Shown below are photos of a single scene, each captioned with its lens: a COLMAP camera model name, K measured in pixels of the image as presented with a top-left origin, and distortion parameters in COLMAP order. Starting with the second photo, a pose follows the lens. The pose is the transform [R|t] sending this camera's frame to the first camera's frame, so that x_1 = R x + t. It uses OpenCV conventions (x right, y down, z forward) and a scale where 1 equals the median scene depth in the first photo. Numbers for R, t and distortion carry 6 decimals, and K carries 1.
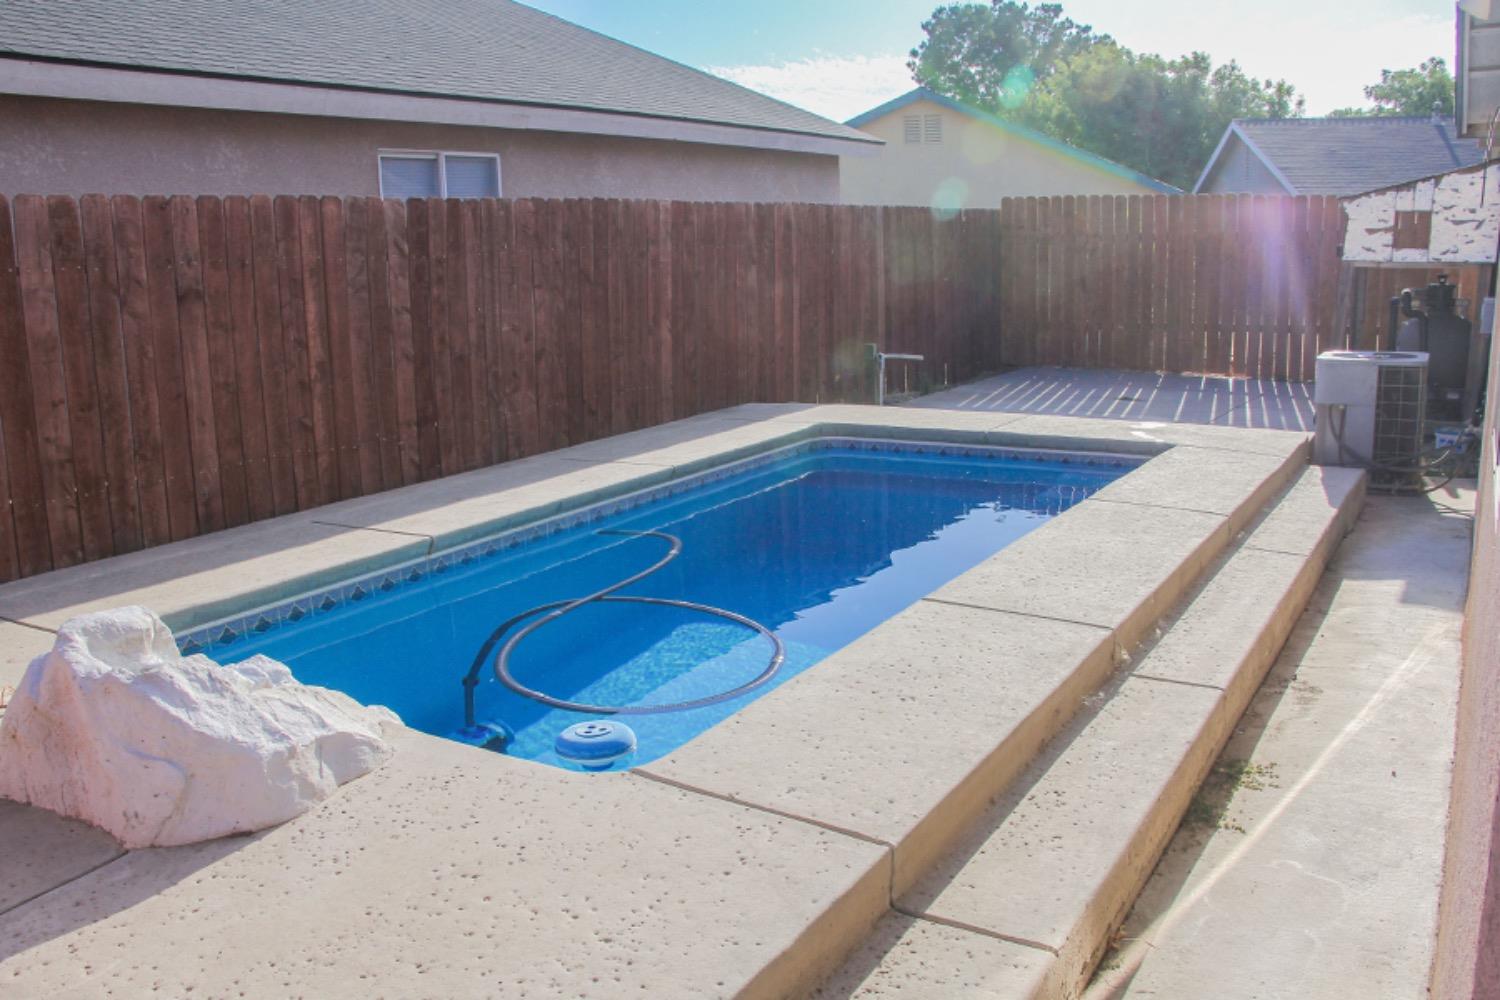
lens RADIAL K [[1305.5, 0, 744.6], [0, 1305.5, 521.2], [0, 0, 1]] dist [-0.186548, 0.155137]
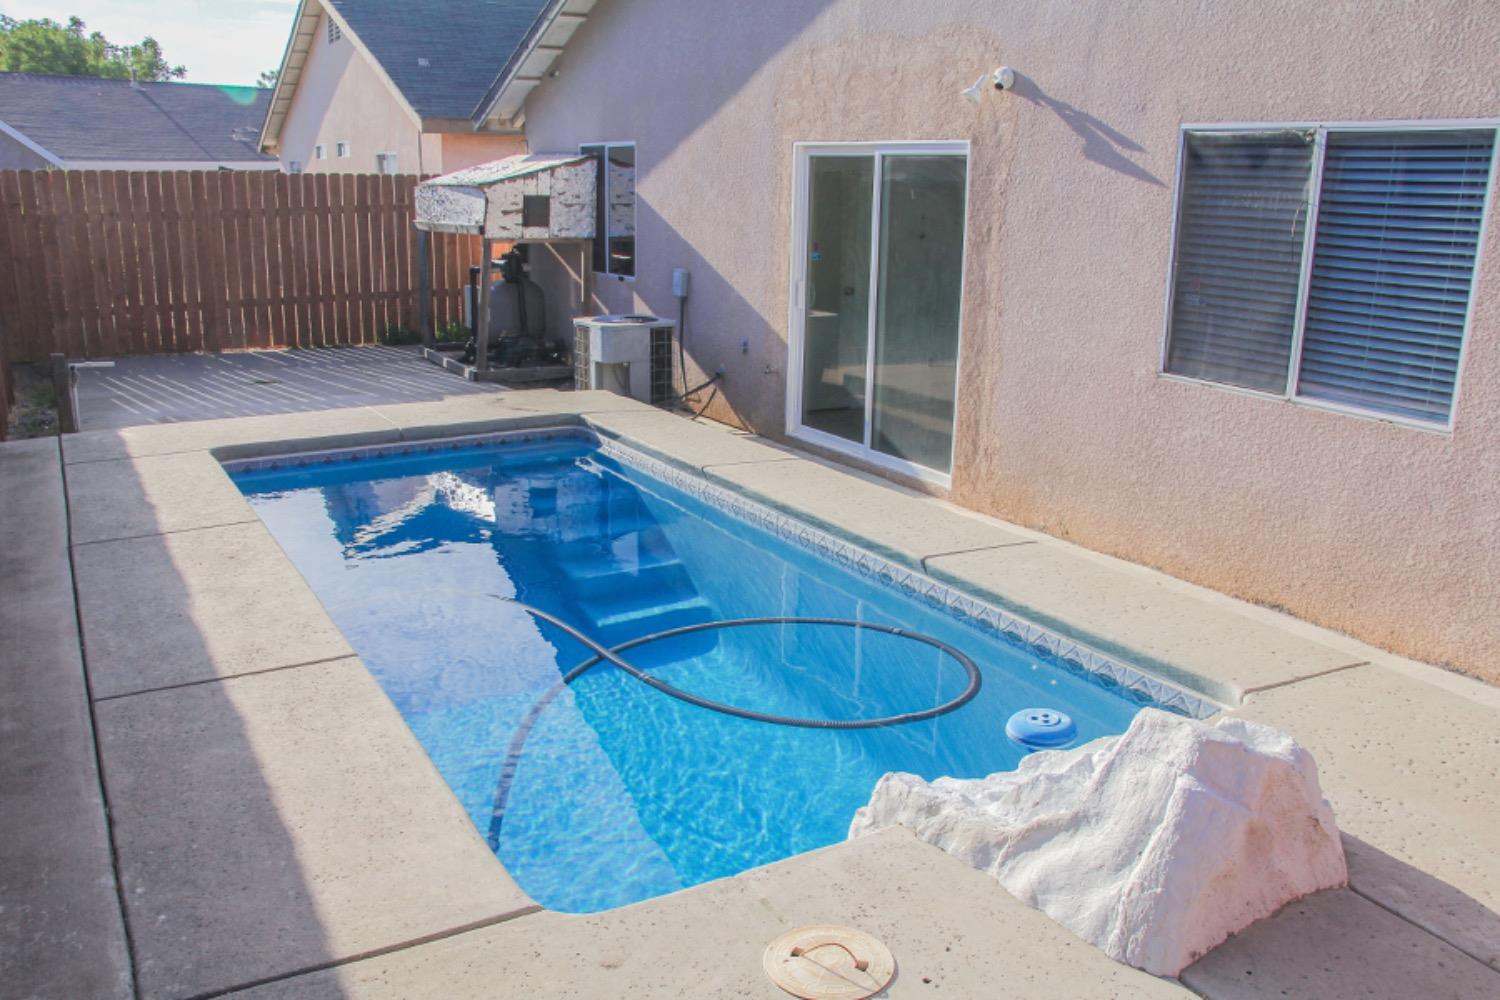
lens RADIAL K [[1243.6, 0, 751.6], [0, 1243.6, 515.3], [0, 0, 1]] dist [-0.176242, 0.124194]
pose [[0.468108, -0.197453, 0.861329, -0.445533], [0.156566, 0.977827, 0.139071, -0.079283], [-0.869691, 0.069755, 0.488643, 0.263281]]
